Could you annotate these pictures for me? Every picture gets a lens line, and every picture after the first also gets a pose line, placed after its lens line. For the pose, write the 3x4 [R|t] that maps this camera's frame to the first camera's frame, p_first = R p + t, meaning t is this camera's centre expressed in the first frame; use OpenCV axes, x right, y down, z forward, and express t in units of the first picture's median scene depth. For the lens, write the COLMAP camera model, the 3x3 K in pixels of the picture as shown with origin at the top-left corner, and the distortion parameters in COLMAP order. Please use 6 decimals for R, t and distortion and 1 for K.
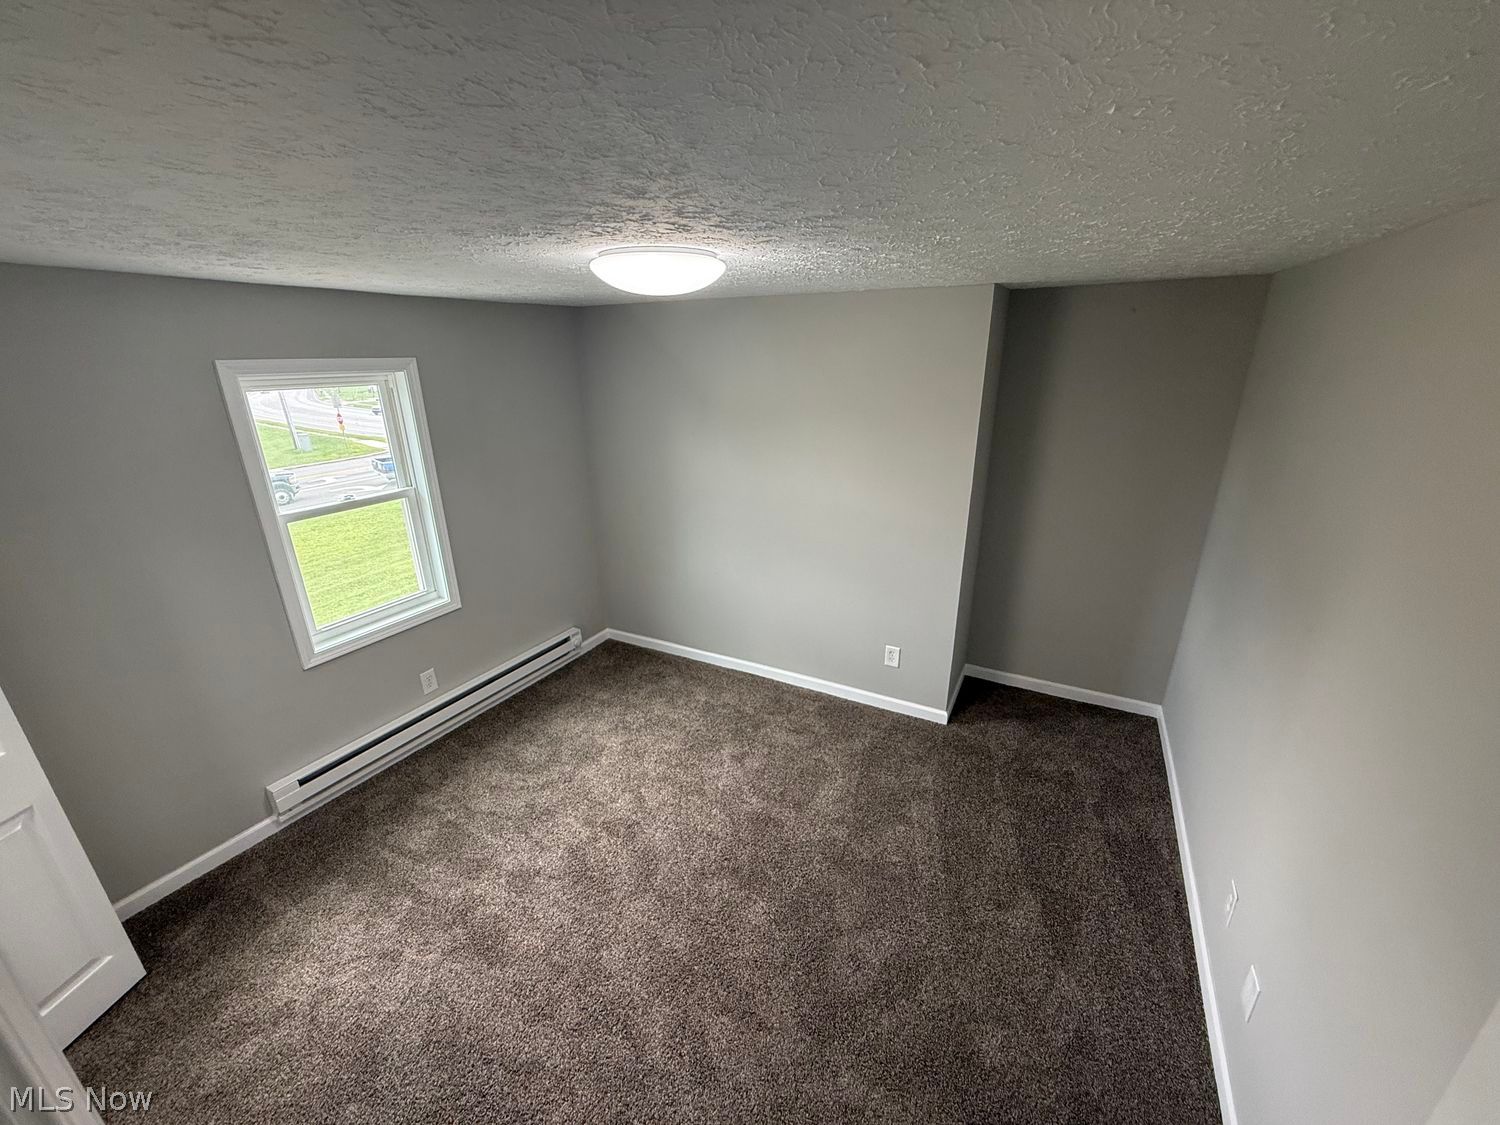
lens RADIAL K [[597.6, 0, 747.1], [0, 597.6, 563.5], [0, 0, 1]] dist [0.002073, -0.000294]
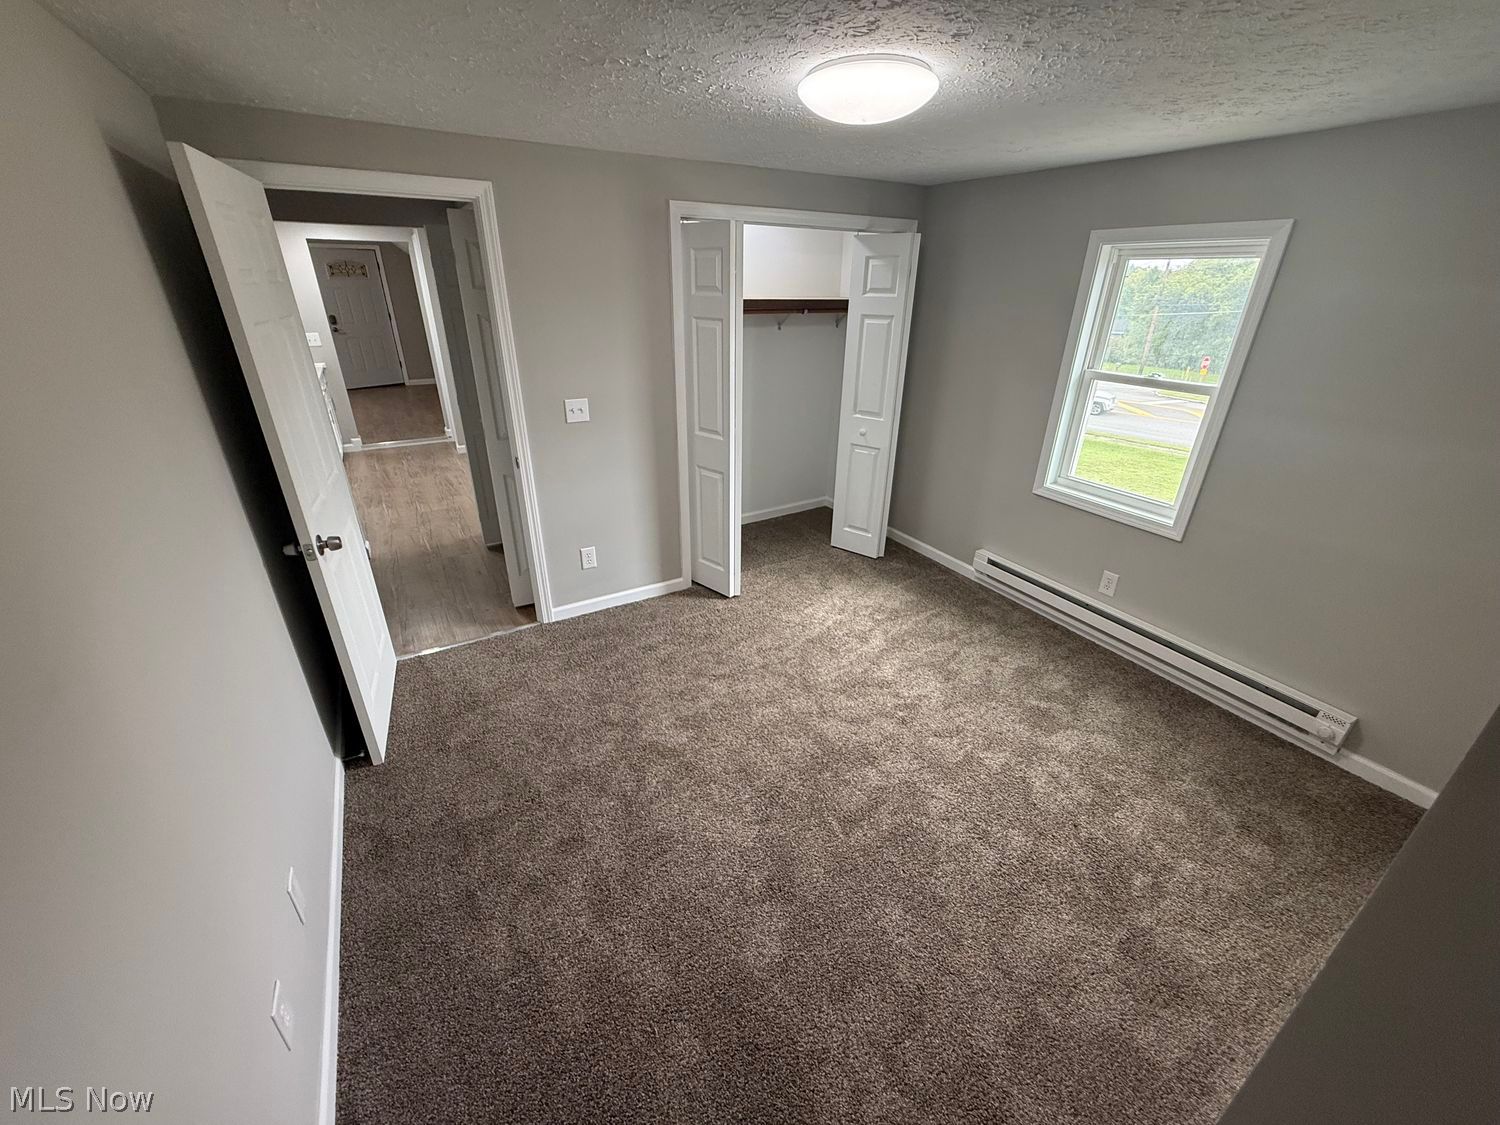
lens RADIAL K [[597.6, 0, 747.1], [0, 597.6, 563.5], [0, 0, 1]] dist [0.002073, -0.000294]
pose [[-0.514594, 0.369574, -0.773698, 0.547801], [-0.292233, 0.772721, 0.563474, -0.218997], [0.806097, 0.516060, -0.289636, 0.847775]]
